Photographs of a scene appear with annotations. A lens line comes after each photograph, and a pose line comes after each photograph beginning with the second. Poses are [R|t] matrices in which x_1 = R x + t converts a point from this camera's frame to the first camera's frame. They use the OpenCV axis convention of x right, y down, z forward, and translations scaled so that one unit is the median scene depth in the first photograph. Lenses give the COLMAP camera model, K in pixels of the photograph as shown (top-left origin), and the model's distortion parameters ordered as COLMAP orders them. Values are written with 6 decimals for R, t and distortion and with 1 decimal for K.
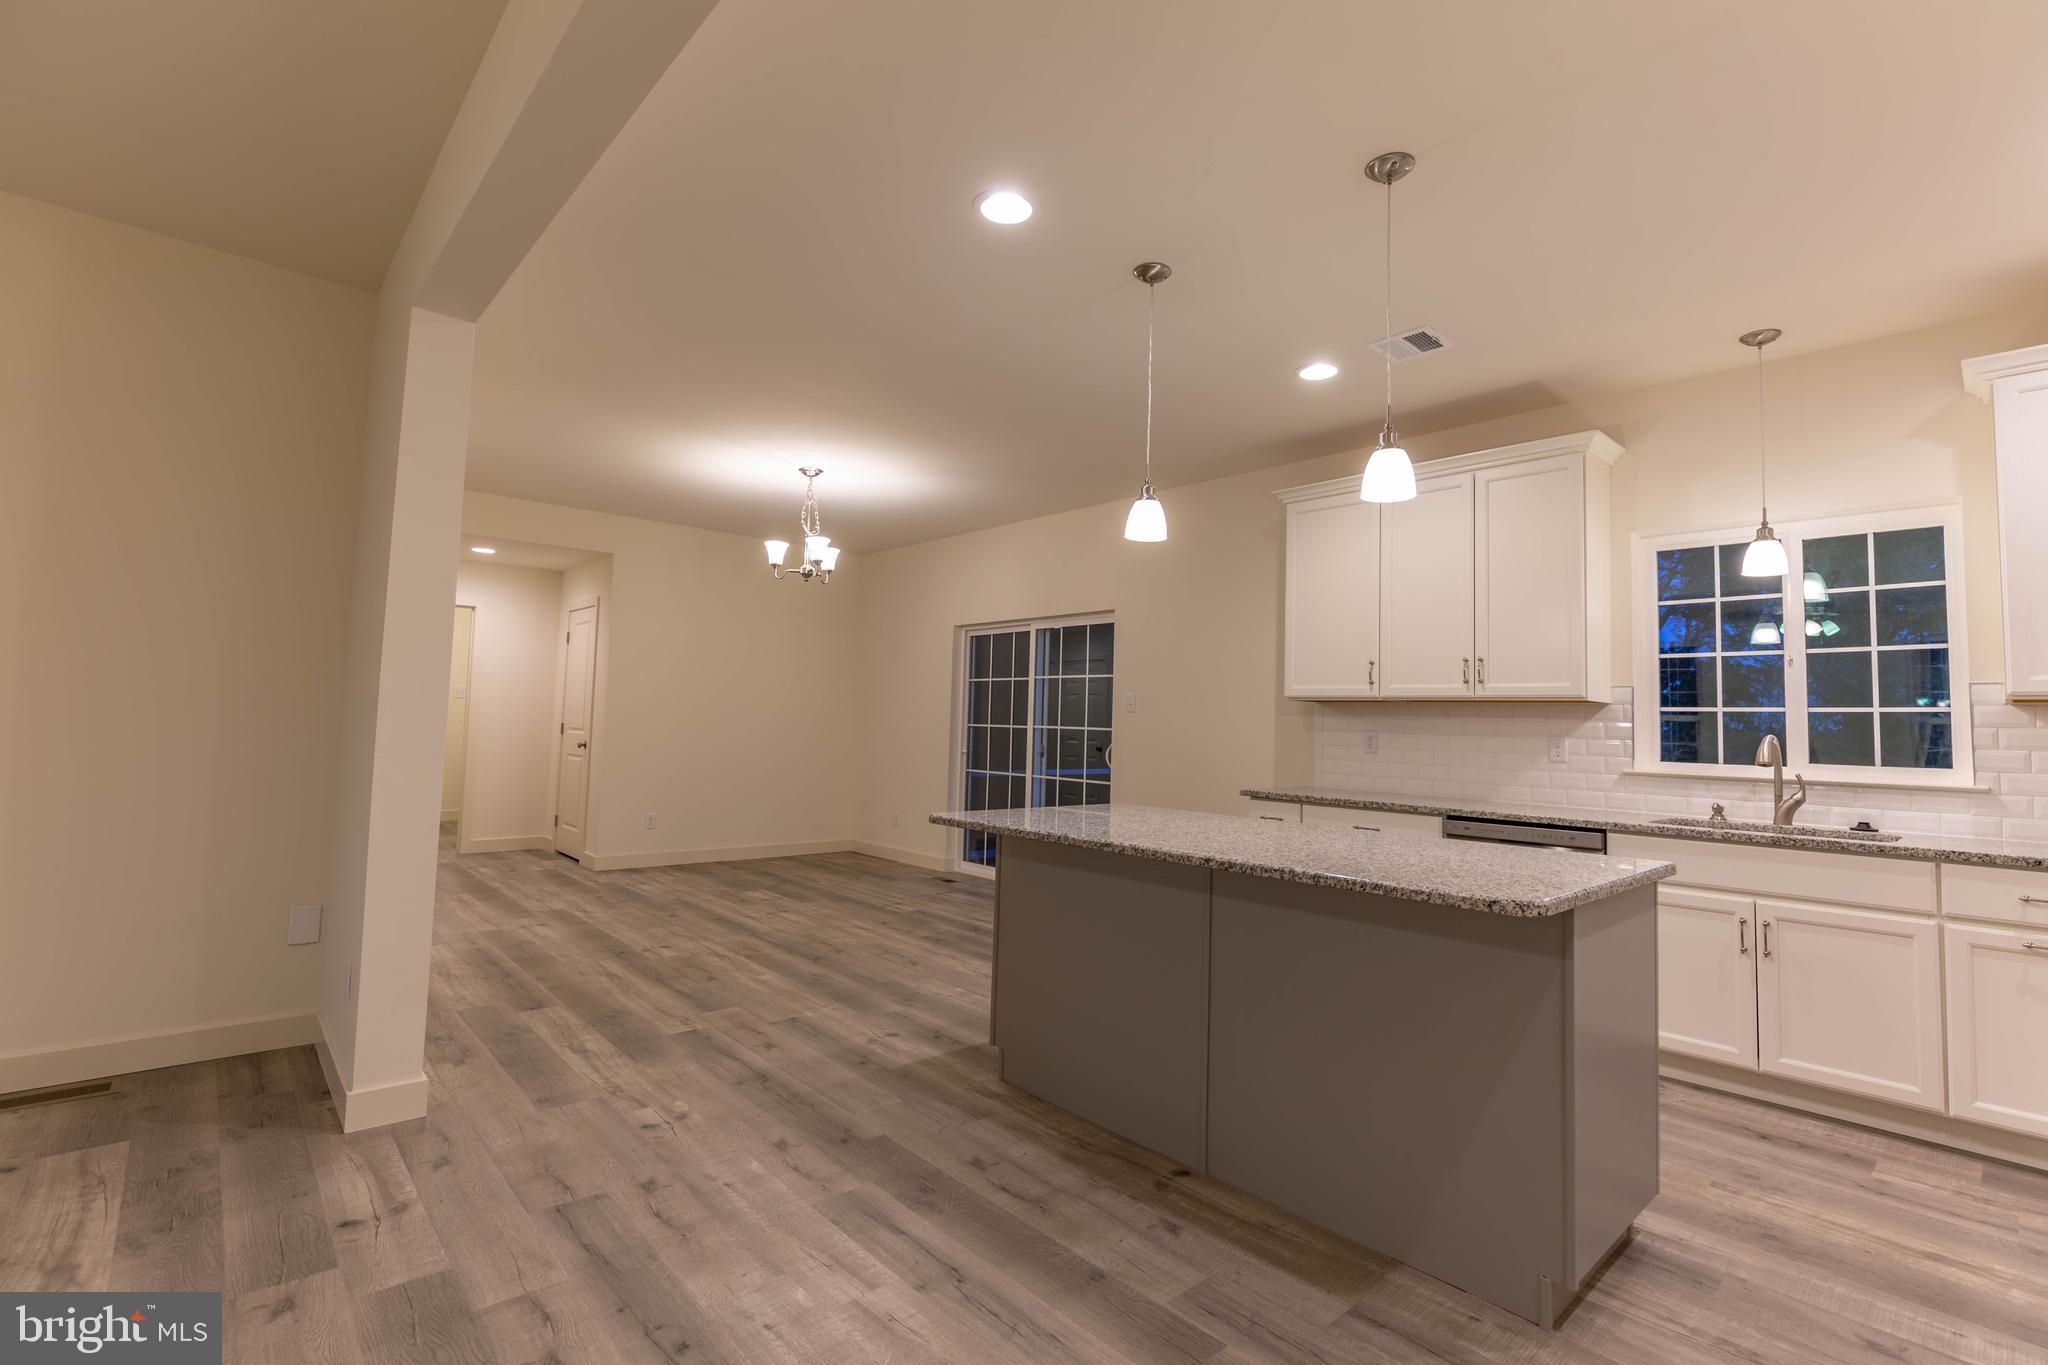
lens RADIAL K [[914.7, 0, 1038.0], [0, 914.7, 667.5], [0, 0, 1]] dist [-0.013216, 0.001523]
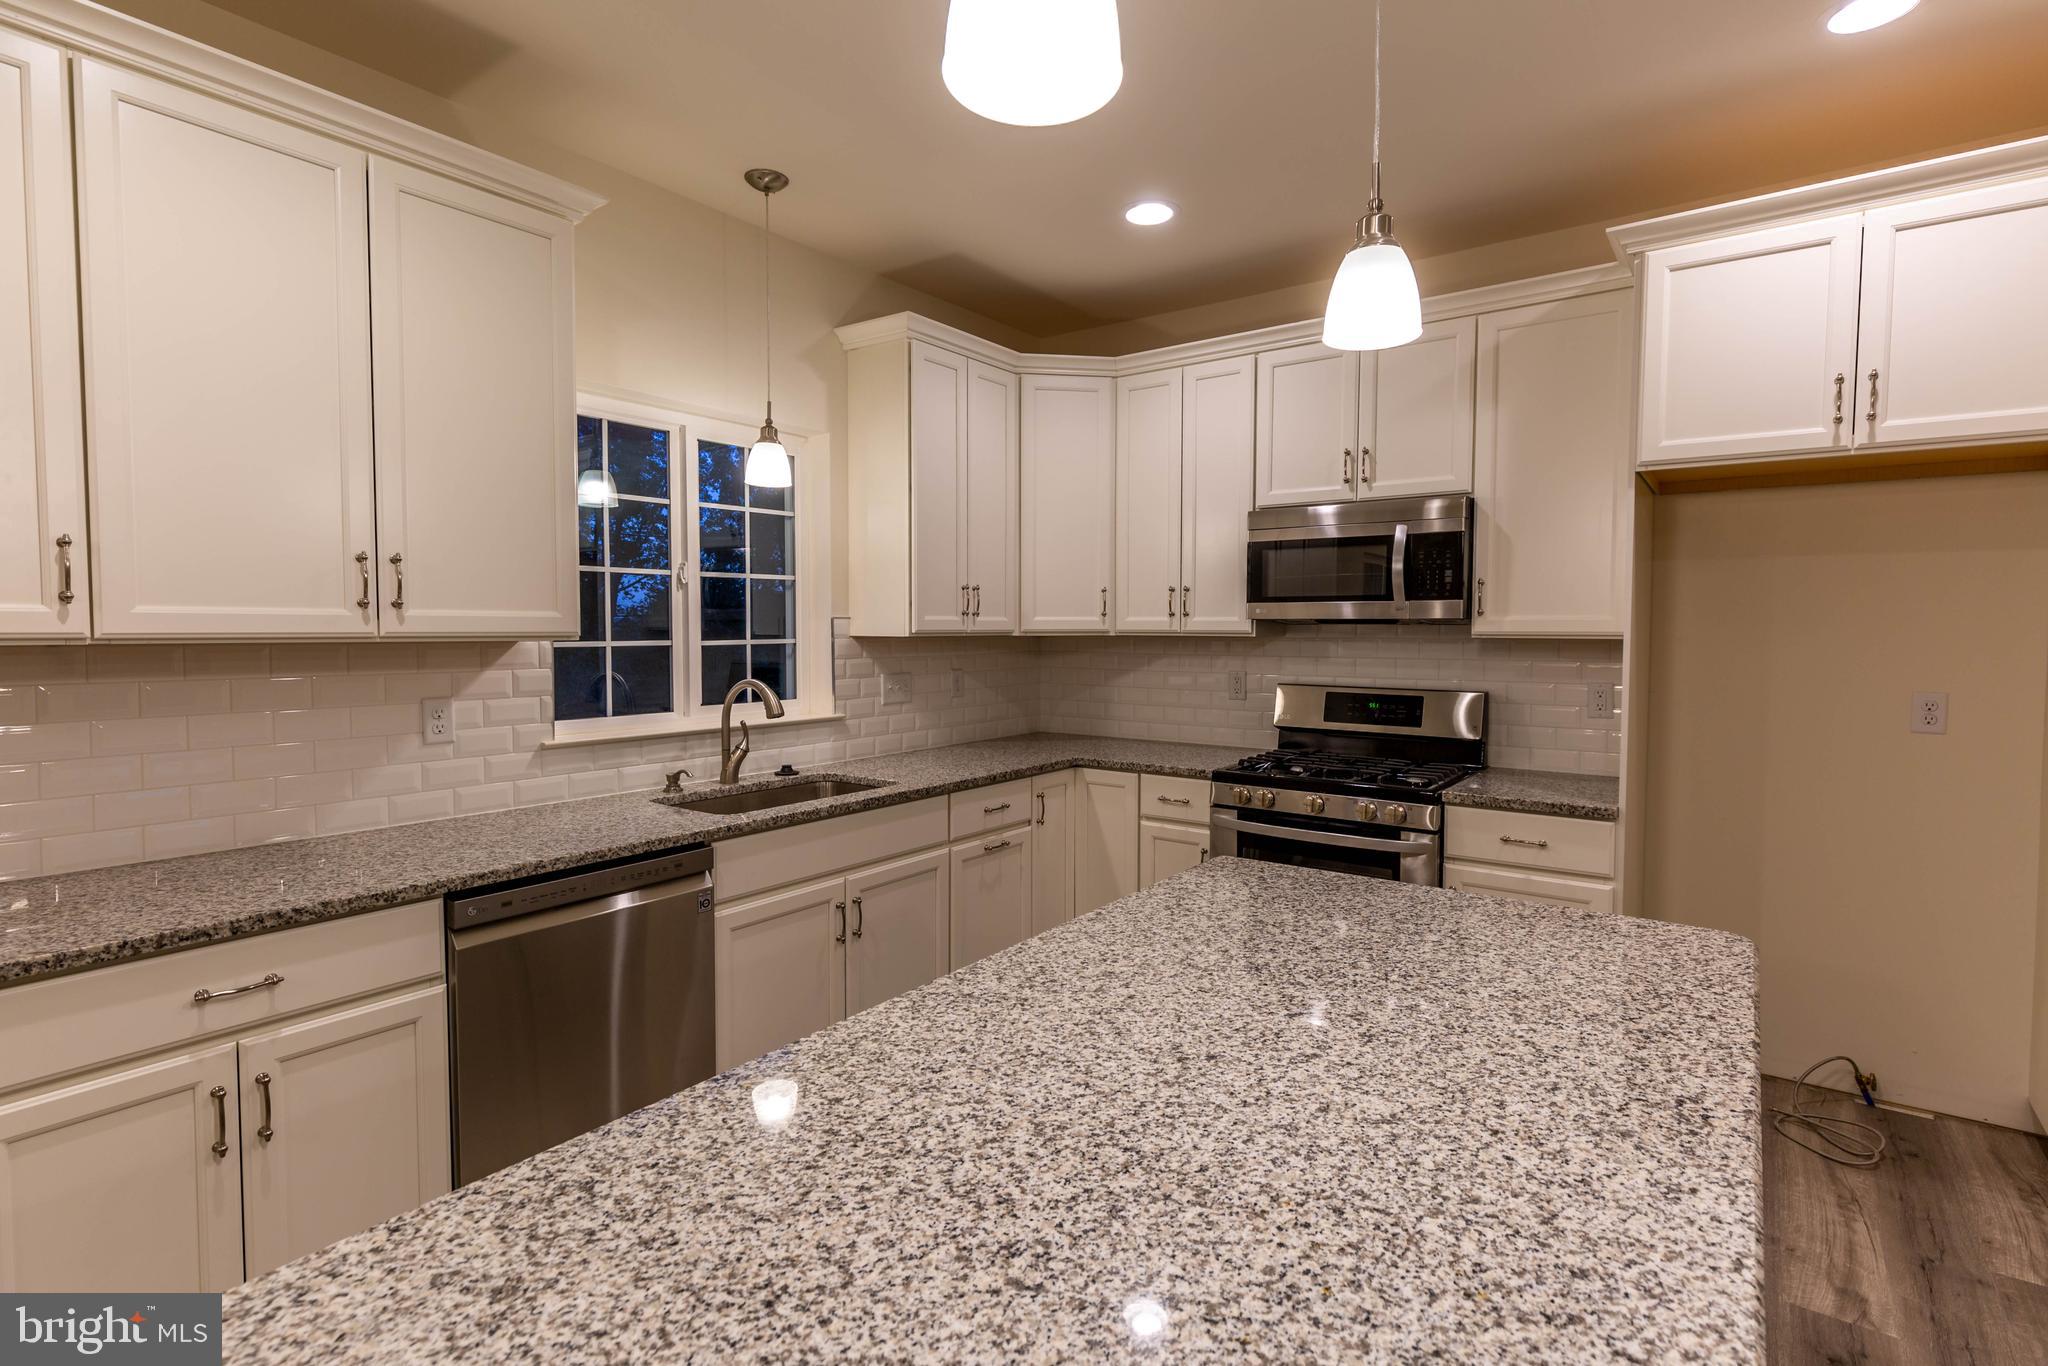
lens RADIAL K [[979.7, 0, 1027.2], [0, 979.7, 670.2], [0, 0, 1]] dist [0.004889, 0.000228]
pose [[-0.188651, -0.071491, 0.979439, -0.089421], [-0.067059, 0.995957, 0.059781, -0.003170], [-0.979752, -0.054402, -0.192682, 0.697426]]
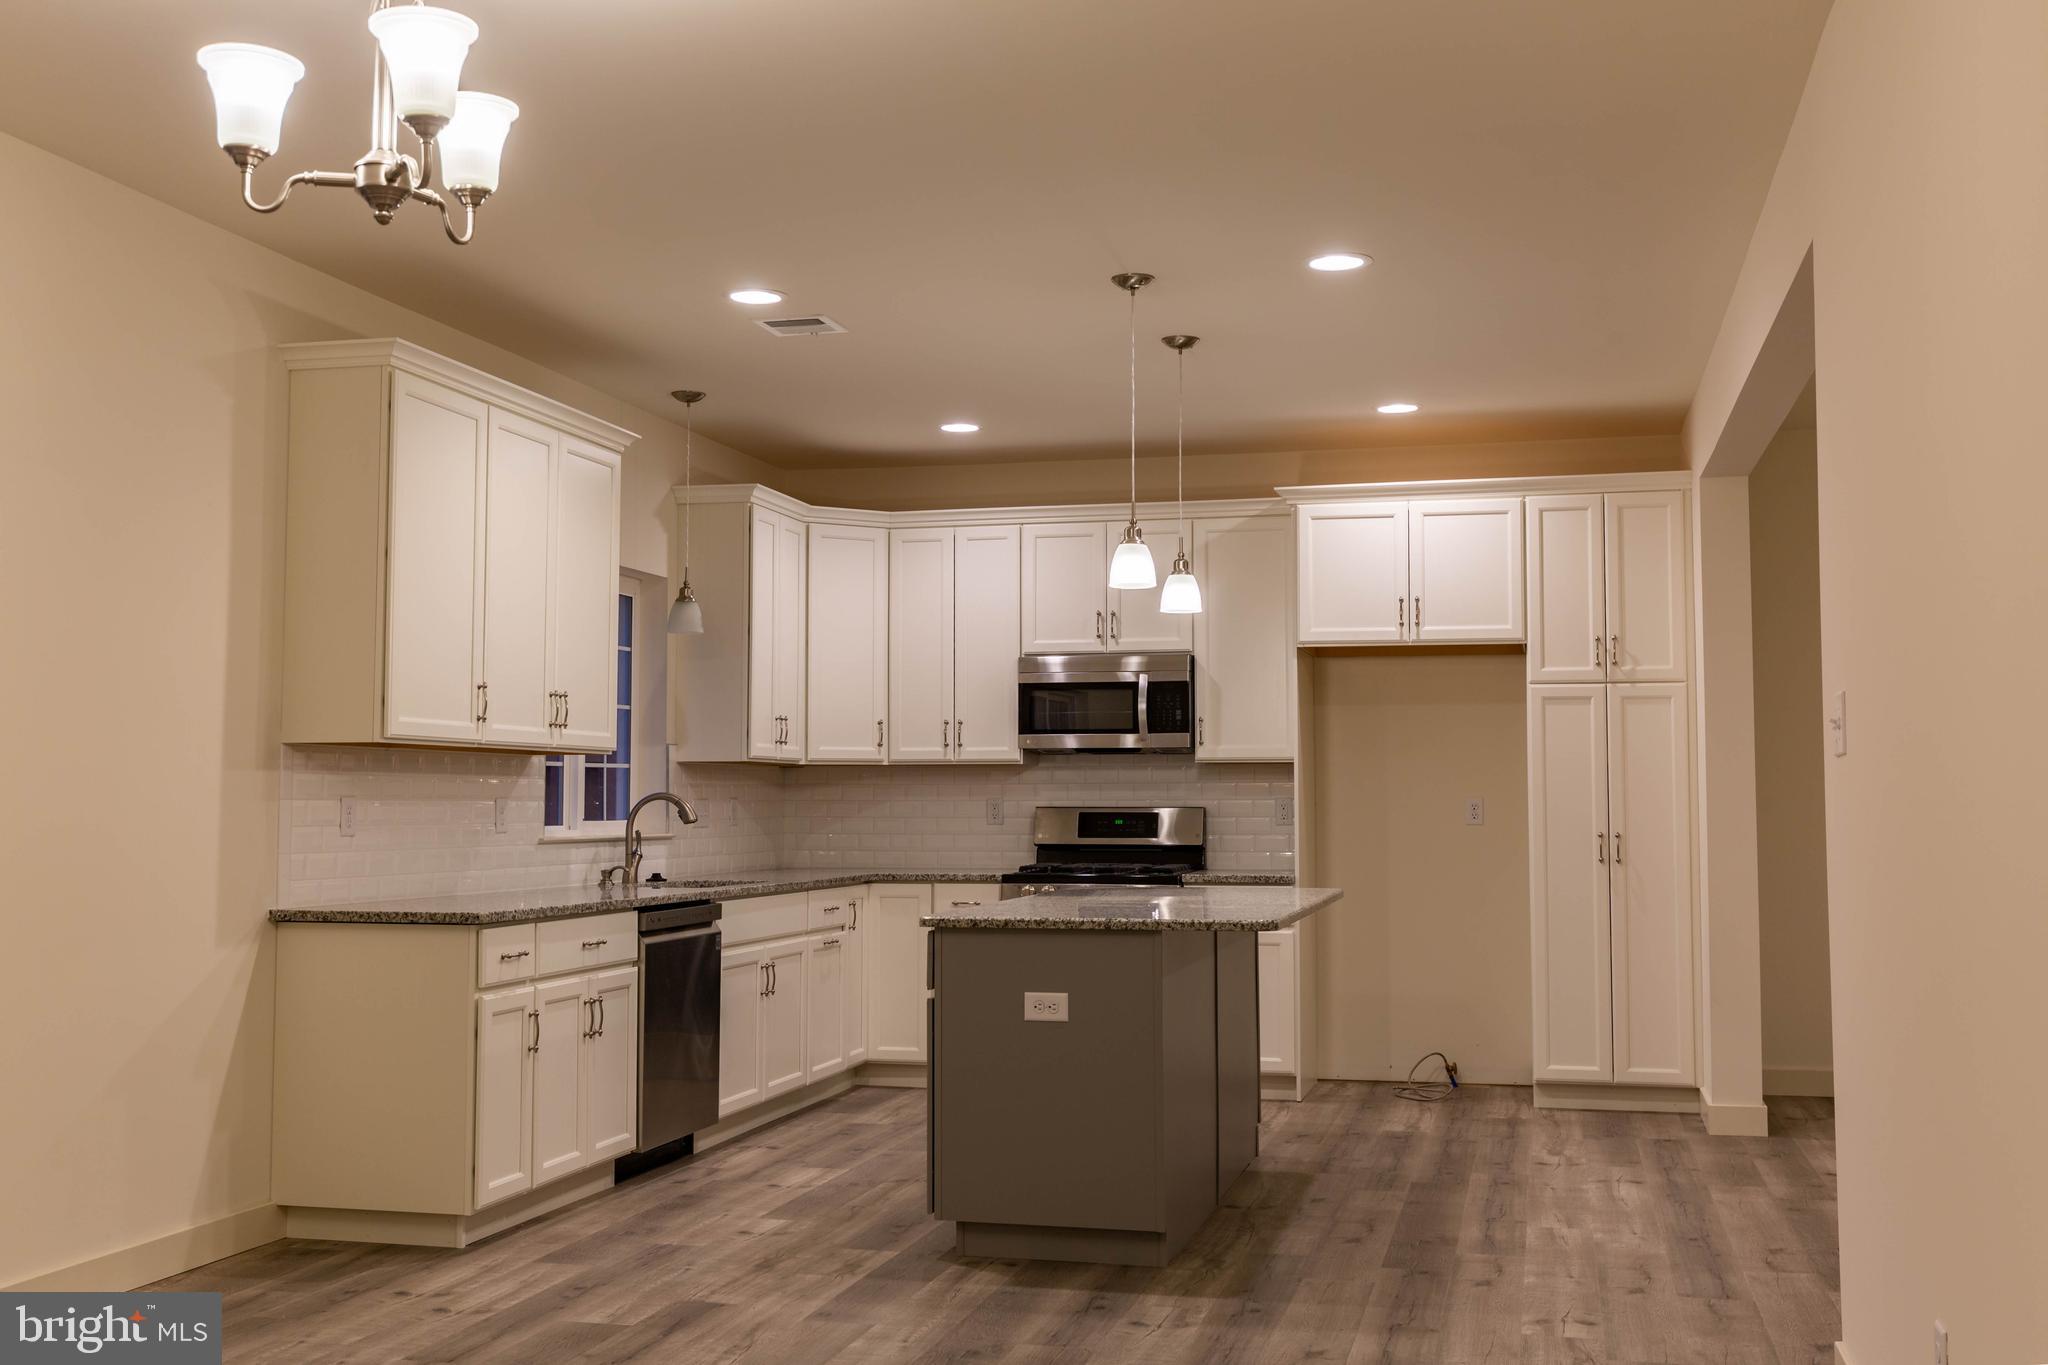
lens RADIAL K [[2085.8, 0, 1034.0], [0, 2085.8, 678.4], [0, 0, 1]] dist [0.015216, -0.002778]
pose [[-0.552699, 0.023844, 0.833040, -1.002708], [-0.065029, 0.995309, -0.071633, 0.065801], [-0.830840, -0.093764, -0.548556, 1.454375]]
